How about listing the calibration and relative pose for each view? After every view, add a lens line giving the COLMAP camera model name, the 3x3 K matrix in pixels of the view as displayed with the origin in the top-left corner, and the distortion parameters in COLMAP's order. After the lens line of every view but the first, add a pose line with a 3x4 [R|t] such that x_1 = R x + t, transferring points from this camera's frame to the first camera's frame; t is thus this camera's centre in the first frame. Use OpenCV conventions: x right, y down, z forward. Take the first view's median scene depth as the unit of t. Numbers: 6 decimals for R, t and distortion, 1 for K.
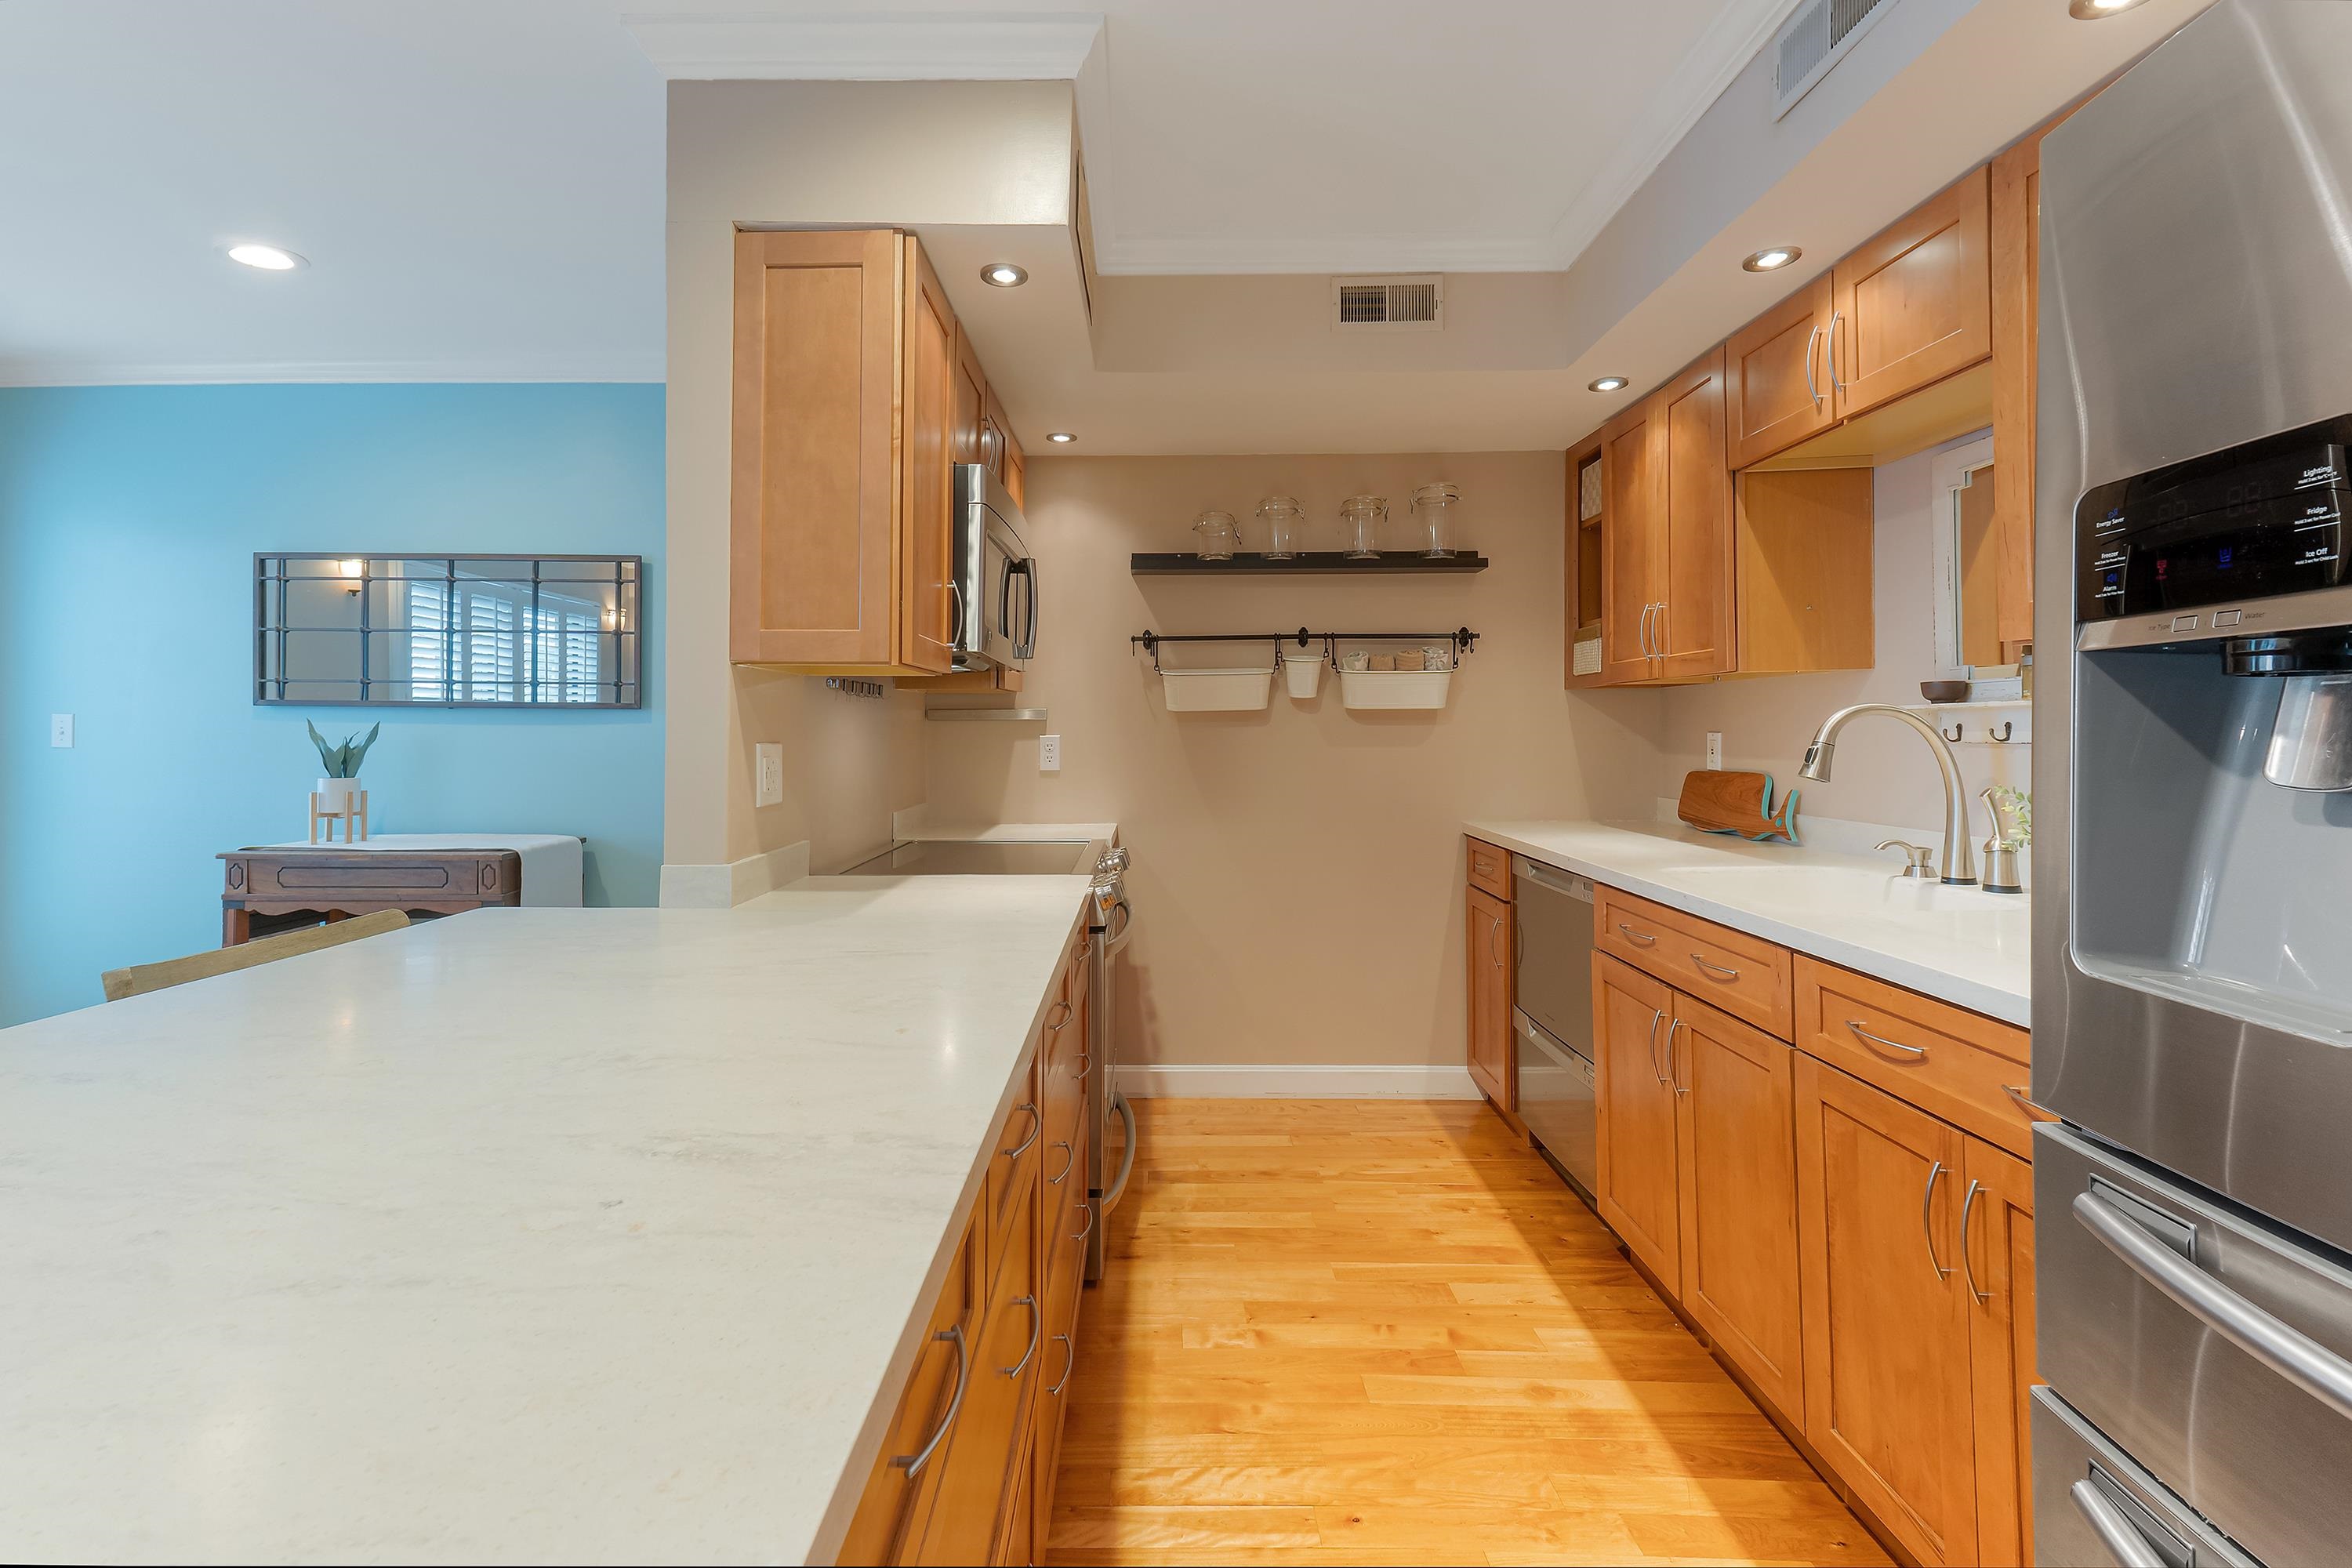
lens RADIAL K [[1055.2, 0, 1153.5], [0, 1055.2, 741.9], [0, 0, 1]] dist [0.047181, 0.000600]
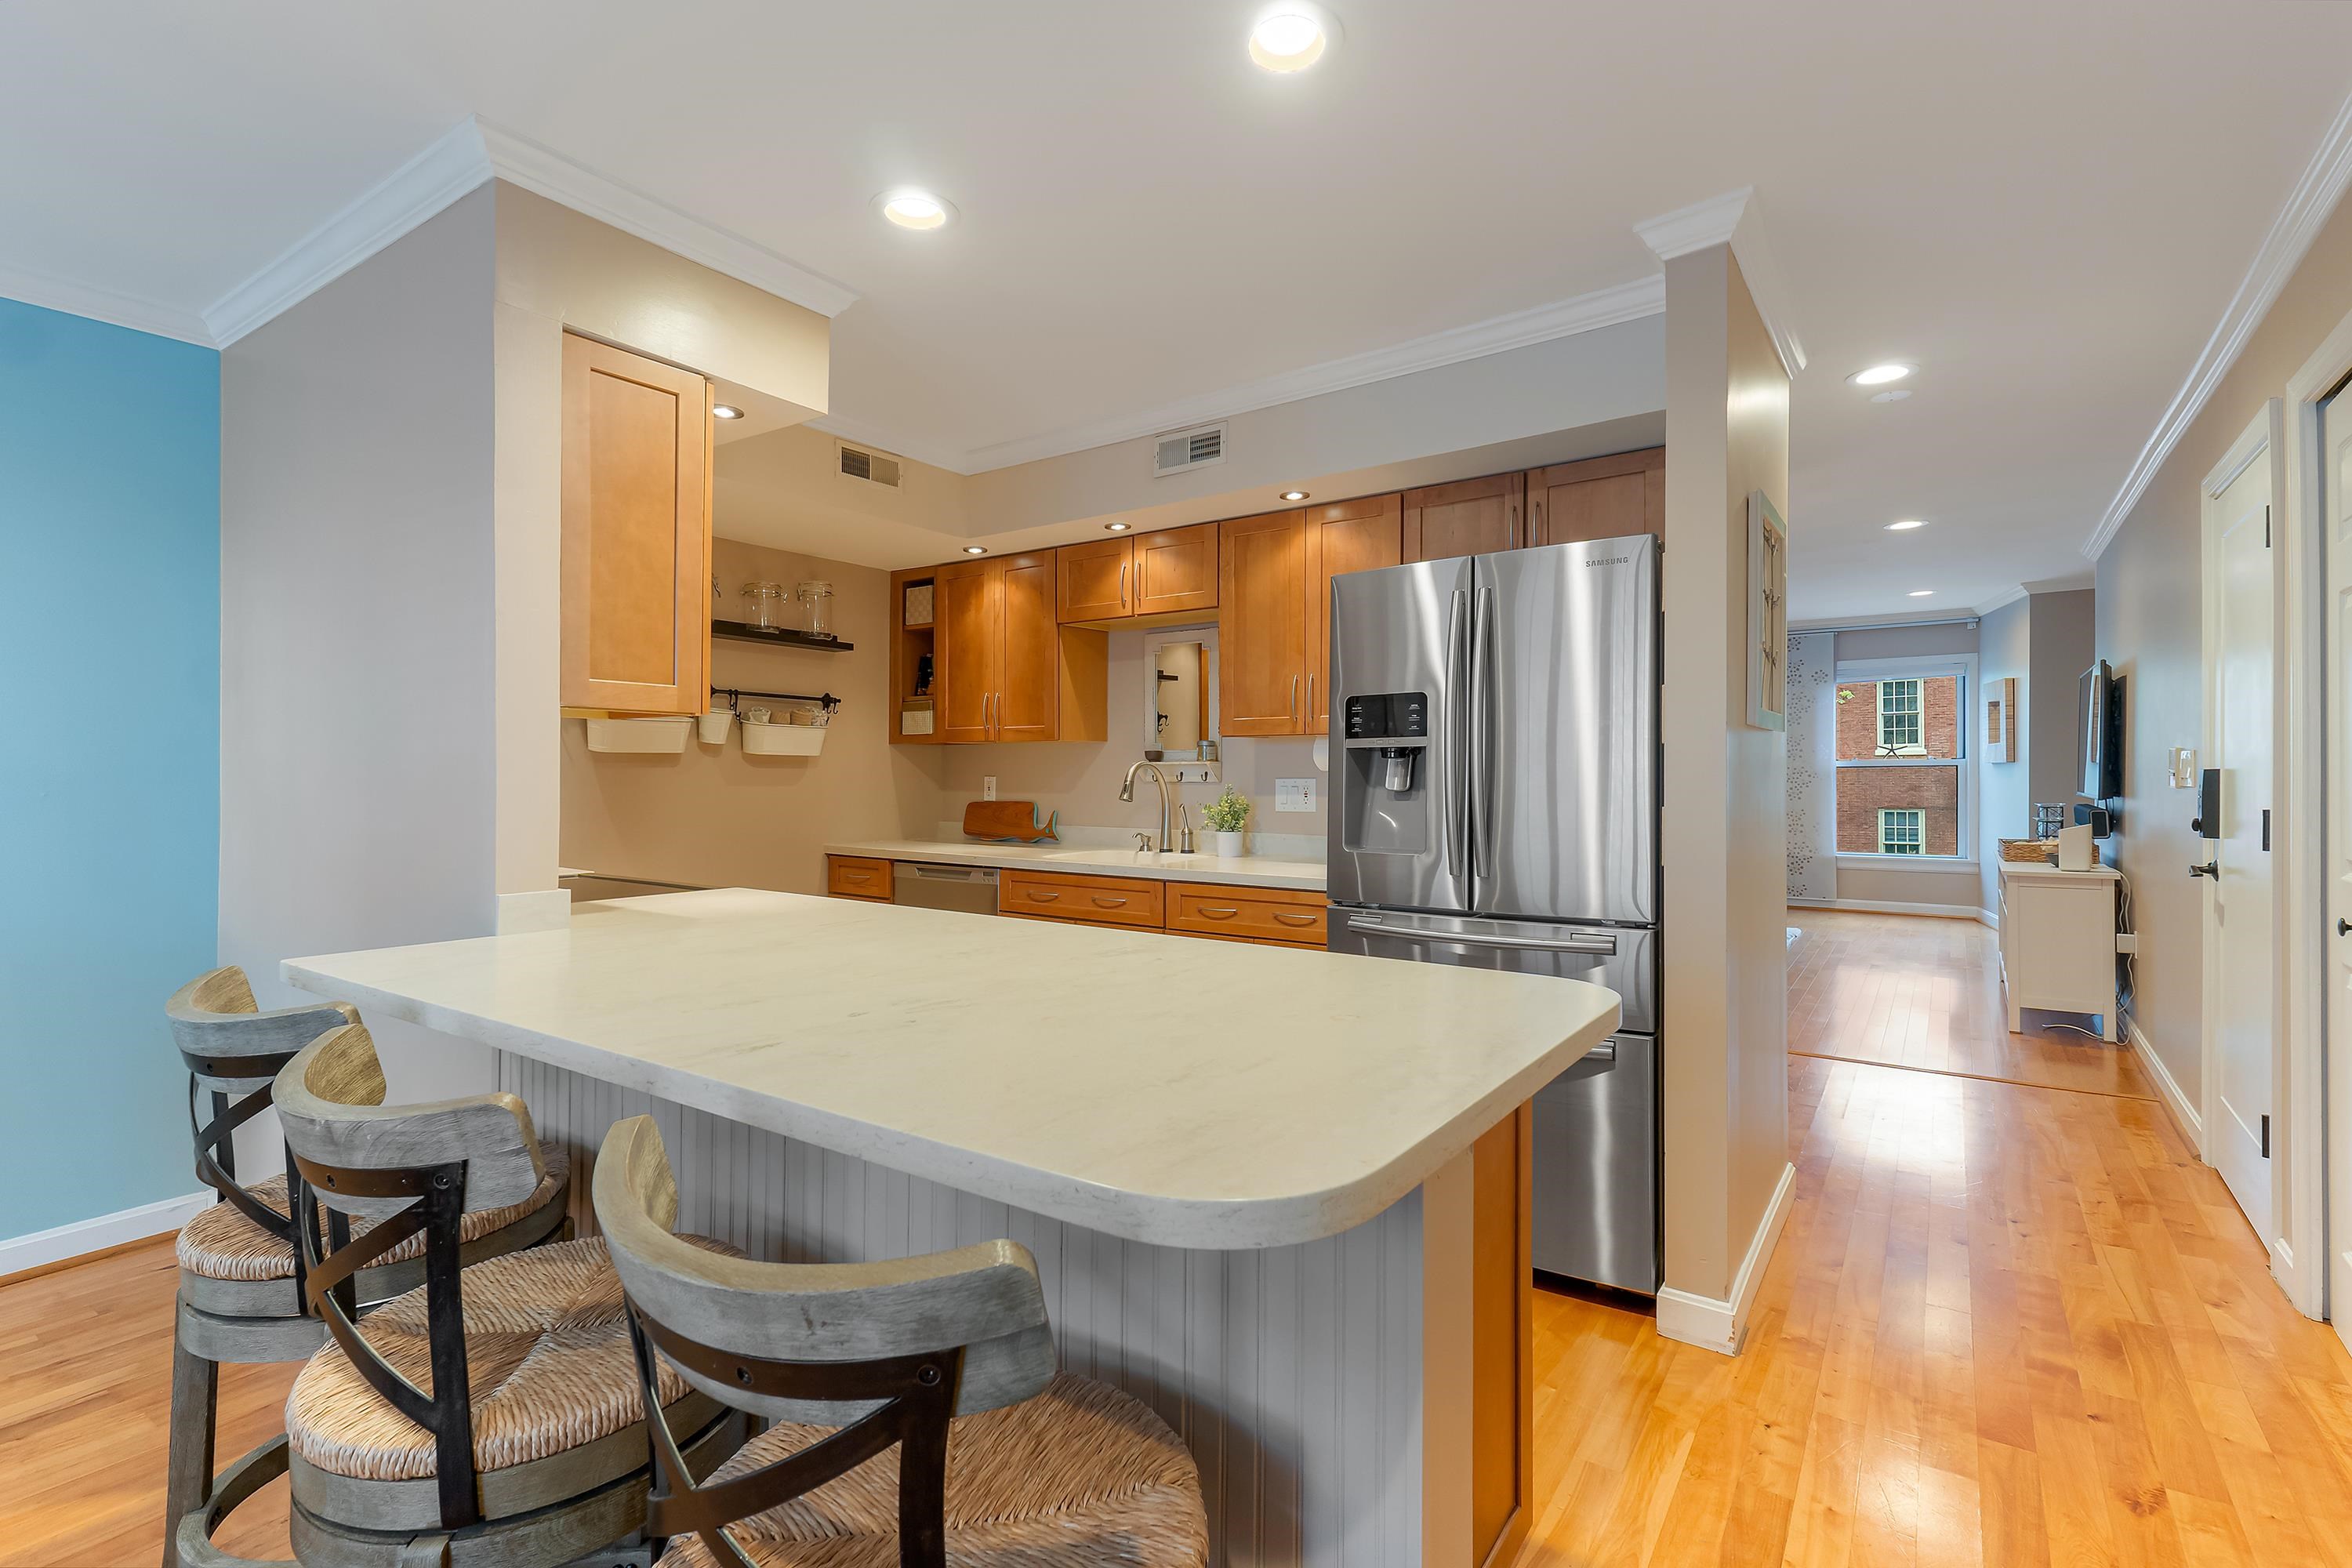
lens RADIAL K [[1061.2, 0, 1166.7], [0, 1061.2, 779.1], [0, 0, 1]] dist [0.010963, 0.000366]
pose [[0.594066, 0.004048, 0.804406, -0.547034], [0.002152, 0.999976, -0.006622, 0.005944], [-0.804413, 0.005665, 0.594043, -0.109765]]
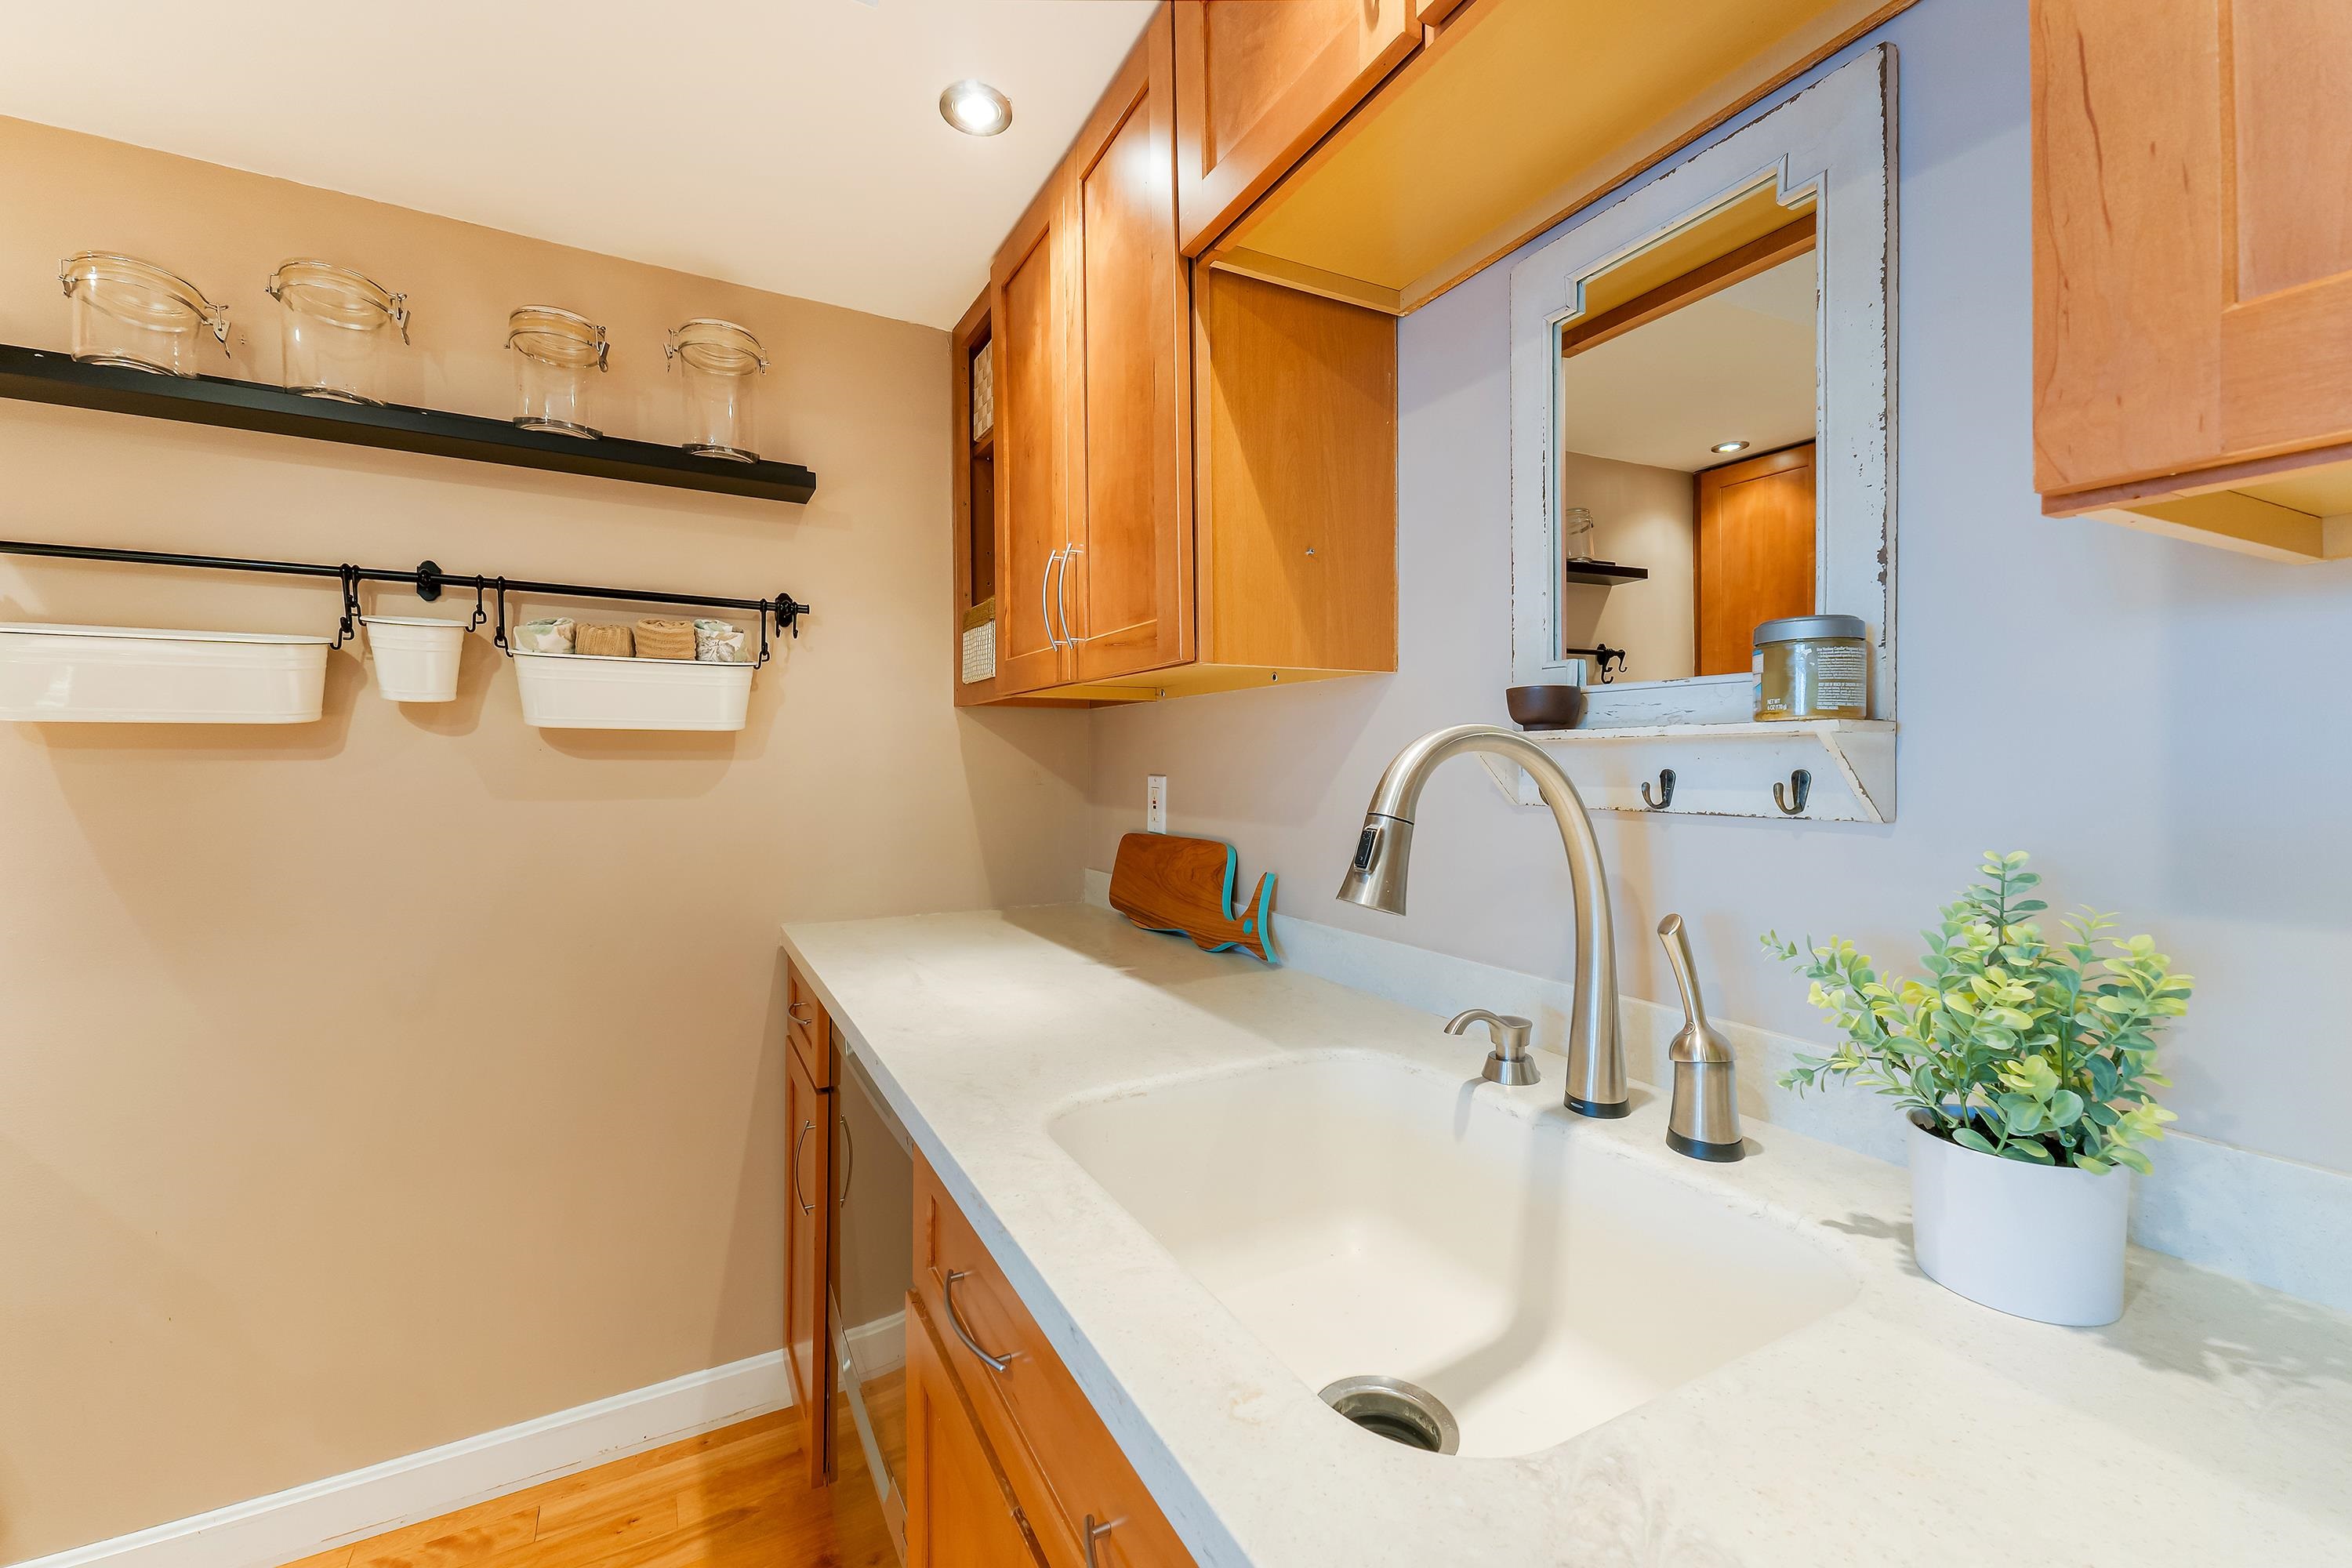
lens RADIAL K [[964.9, 0, 1166.7], [0, 964.9, 767.5], [0, 0, 1]] dist [0.019124, -0.000475]
pose [[0.880660, 0.004414, 0.473729, 0.244158], [-0.001437, 0.999977, -0.006646, -0.010223], [-0.473747, 0.005172, 0.880646, 0.465834]]
